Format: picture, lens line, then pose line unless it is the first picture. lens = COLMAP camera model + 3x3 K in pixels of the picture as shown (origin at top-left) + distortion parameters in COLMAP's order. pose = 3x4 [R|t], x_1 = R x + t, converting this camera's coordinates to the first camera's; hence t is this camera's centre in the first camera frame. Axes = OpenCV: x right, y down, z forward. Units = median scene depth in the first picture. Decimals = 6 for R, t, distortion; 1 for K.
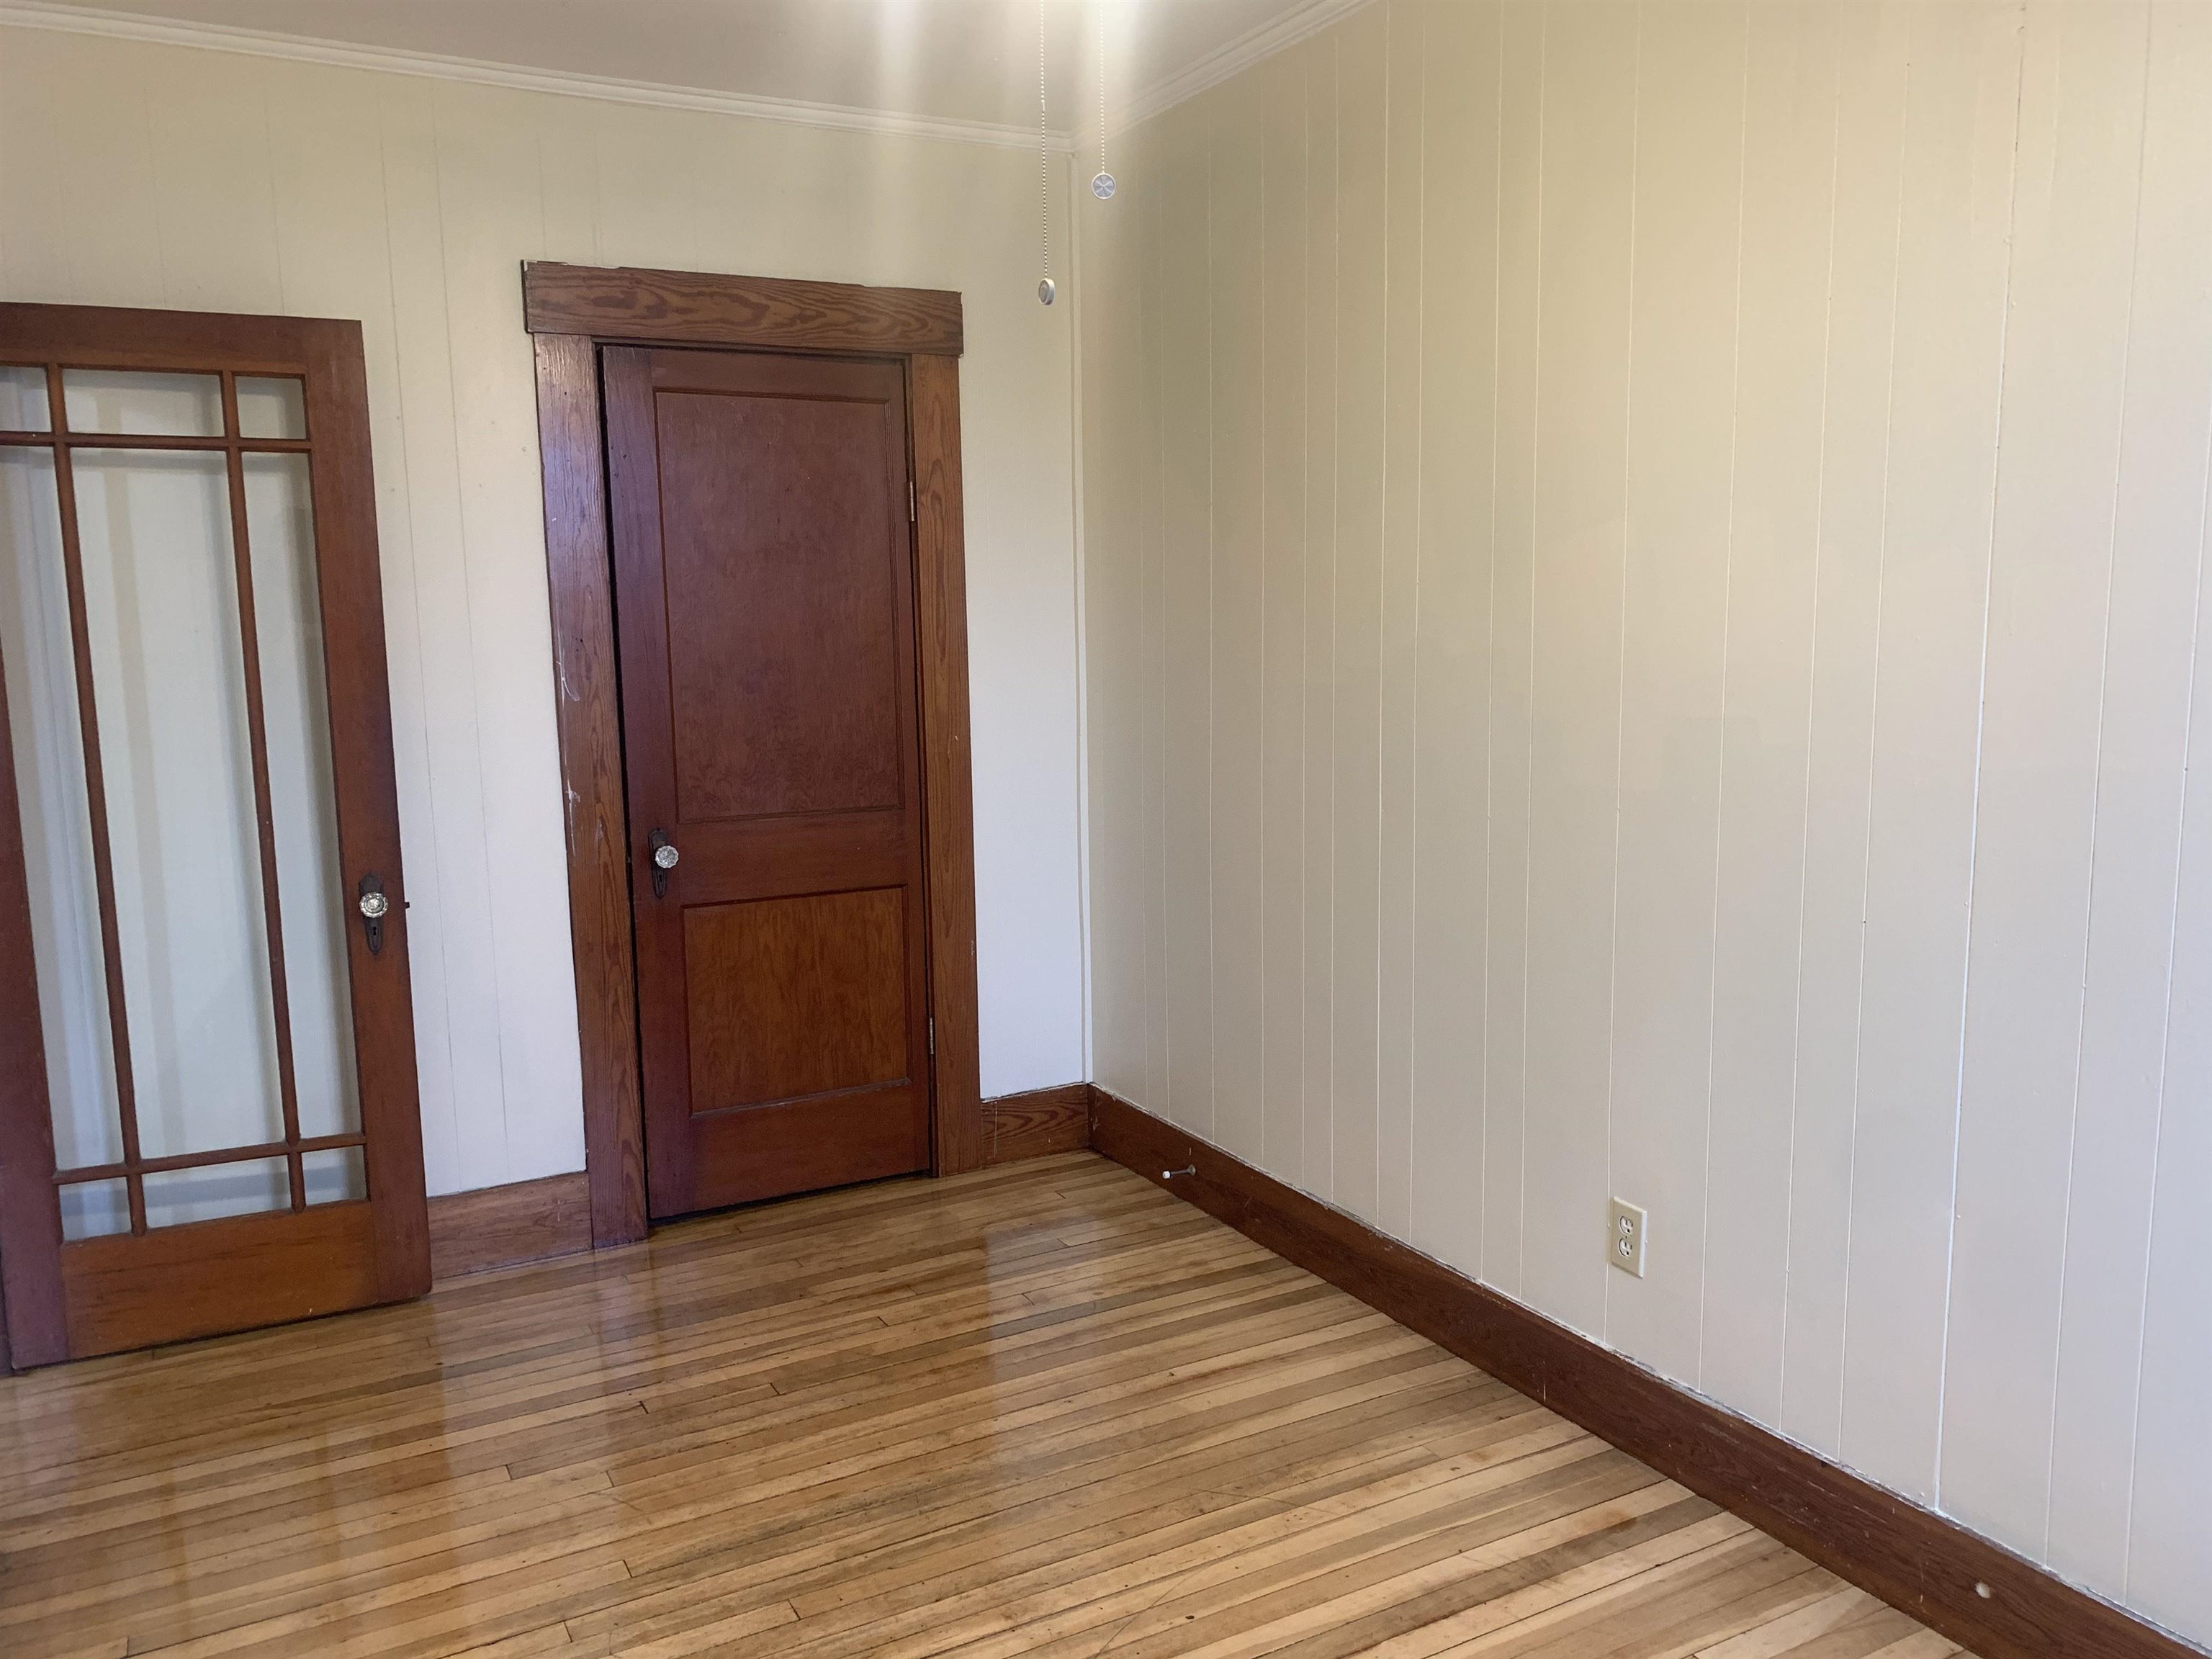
lens RADIAL K [[1703.8, 0, 1134.9], [0, 1703.8, 832.8], [0, 0, 1]] dist [0.058760, -0.053483]
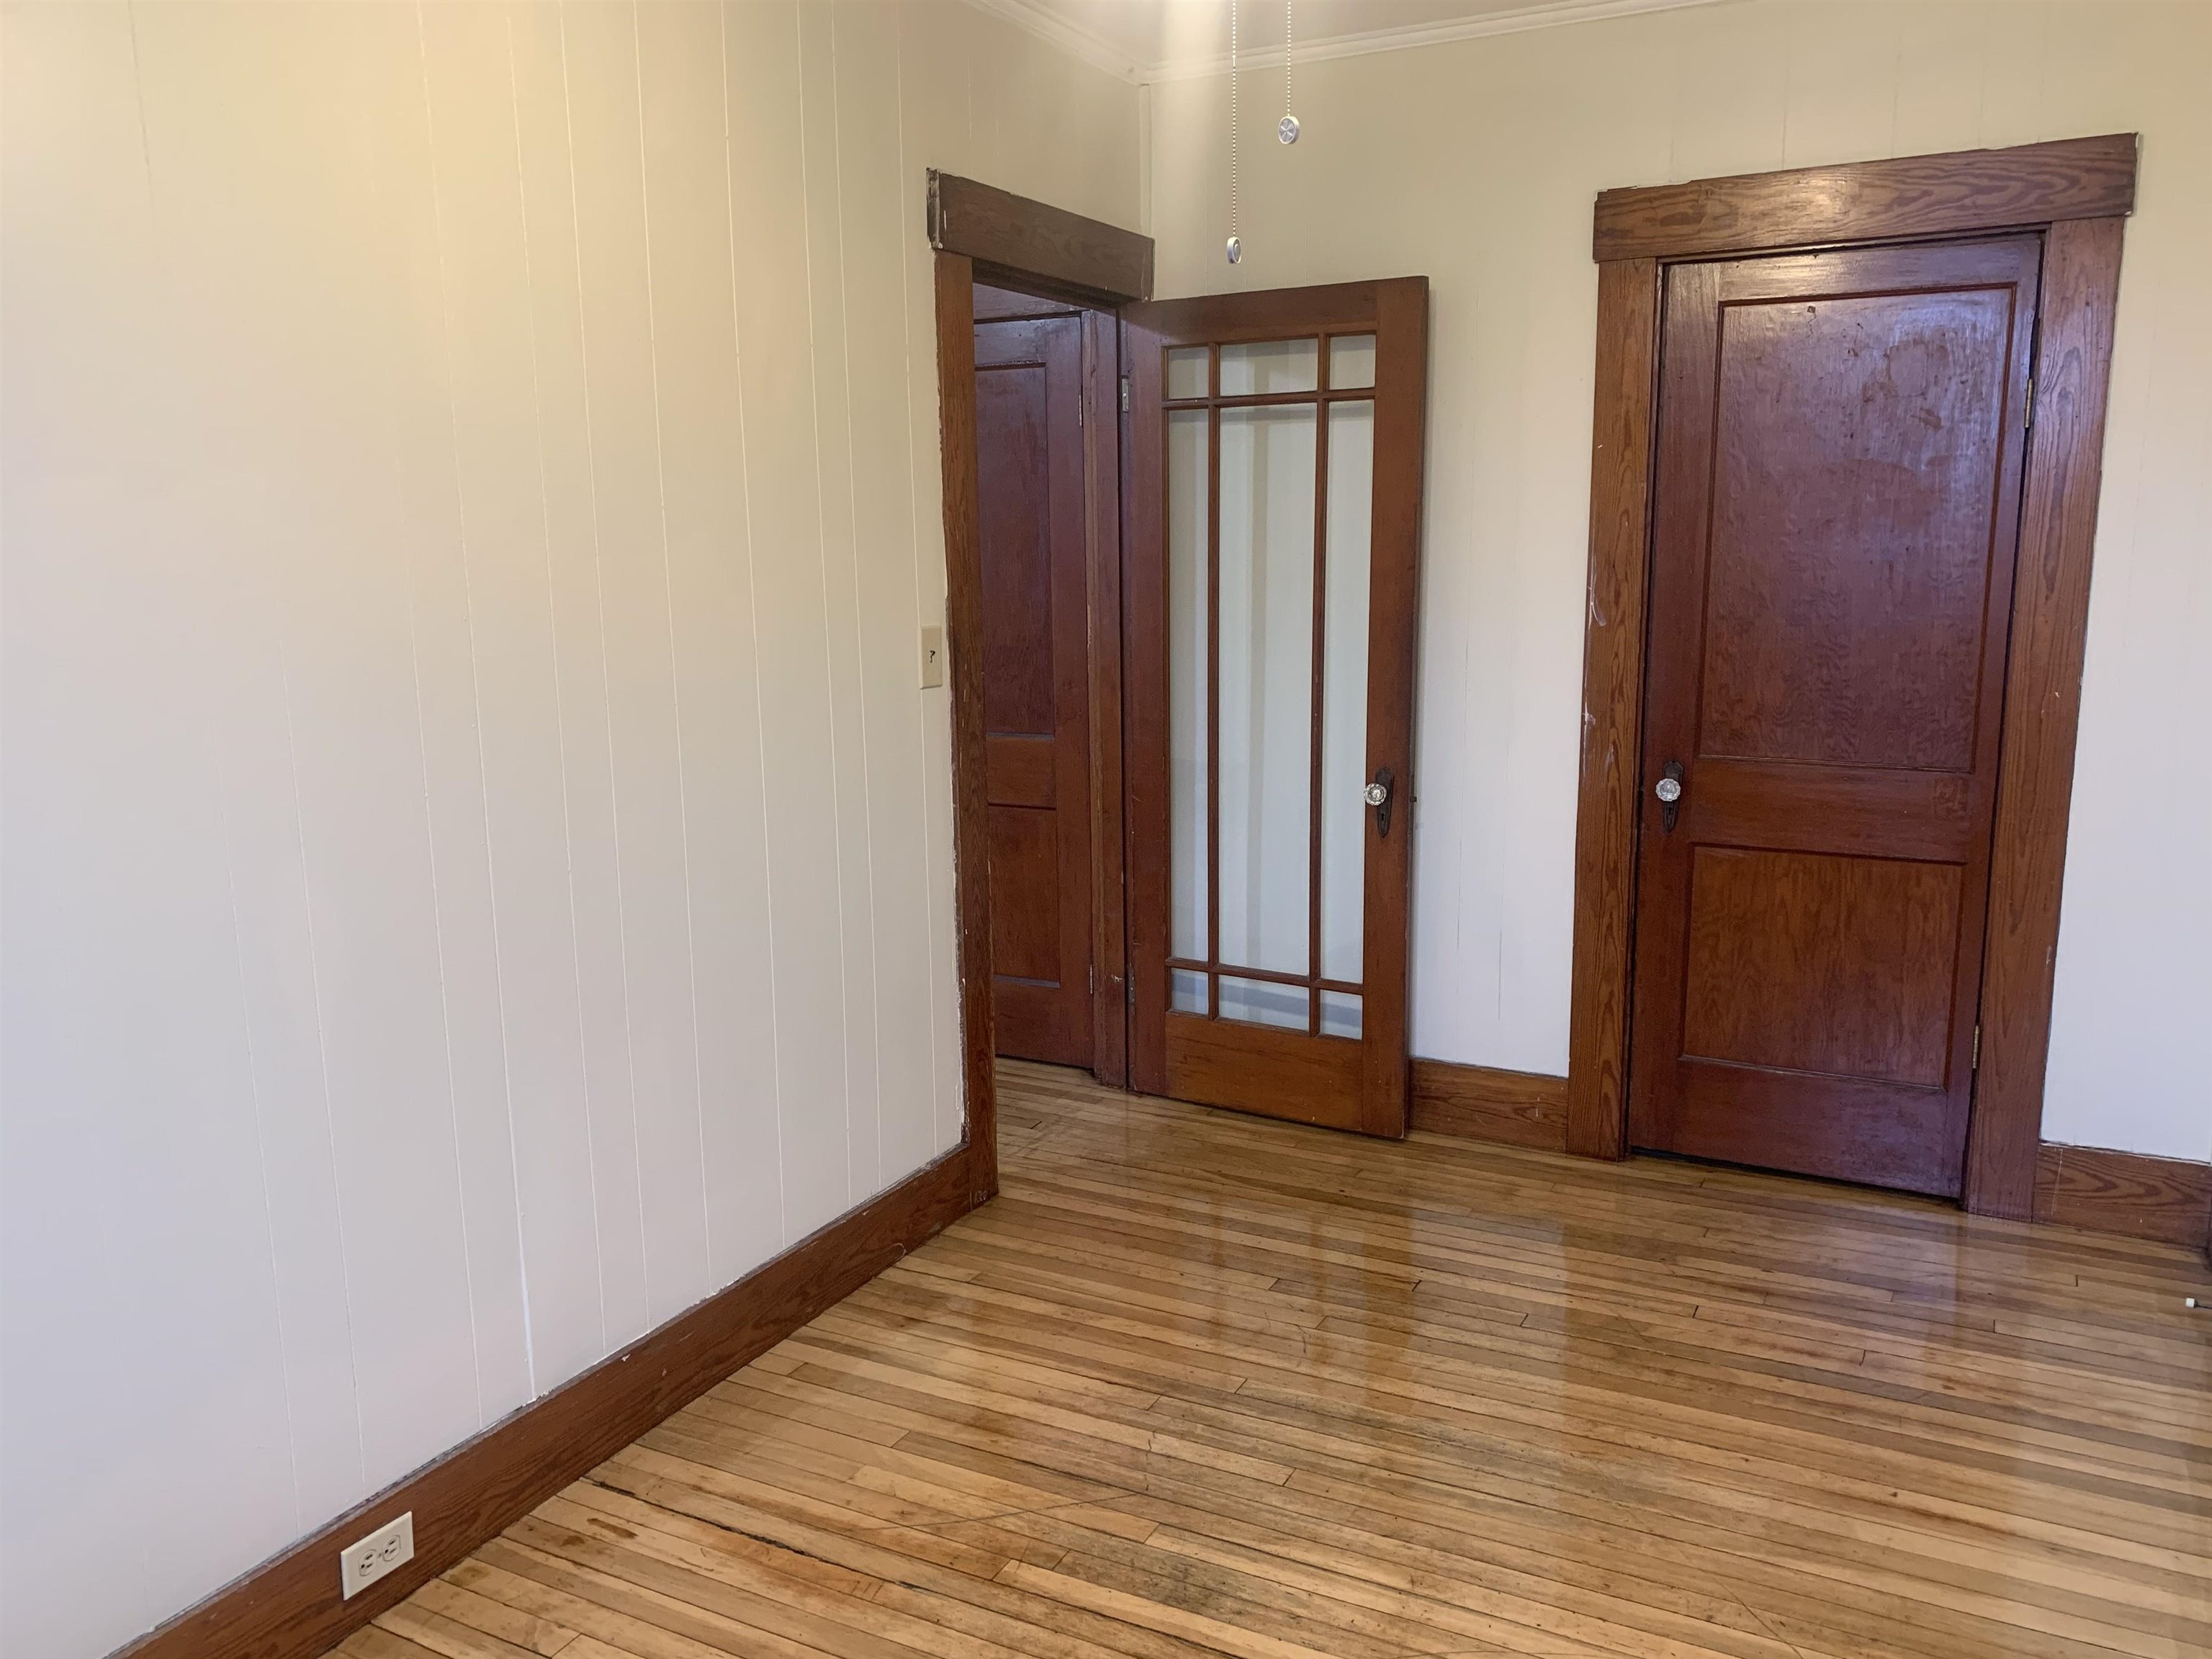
lens RADIAL K [[1703.8, 0, 1120.2], [0, 1703.8, 828.6], [0, 0, 1]] dist [0.058760, -0.053483]
pose [[0.560130, 0.152681, -0.814213, 0.384103], [-0.112948, 0.987766, 0.107524, -0.036857], [0.820669, 0.031736, 0.570522, 0.198141]]
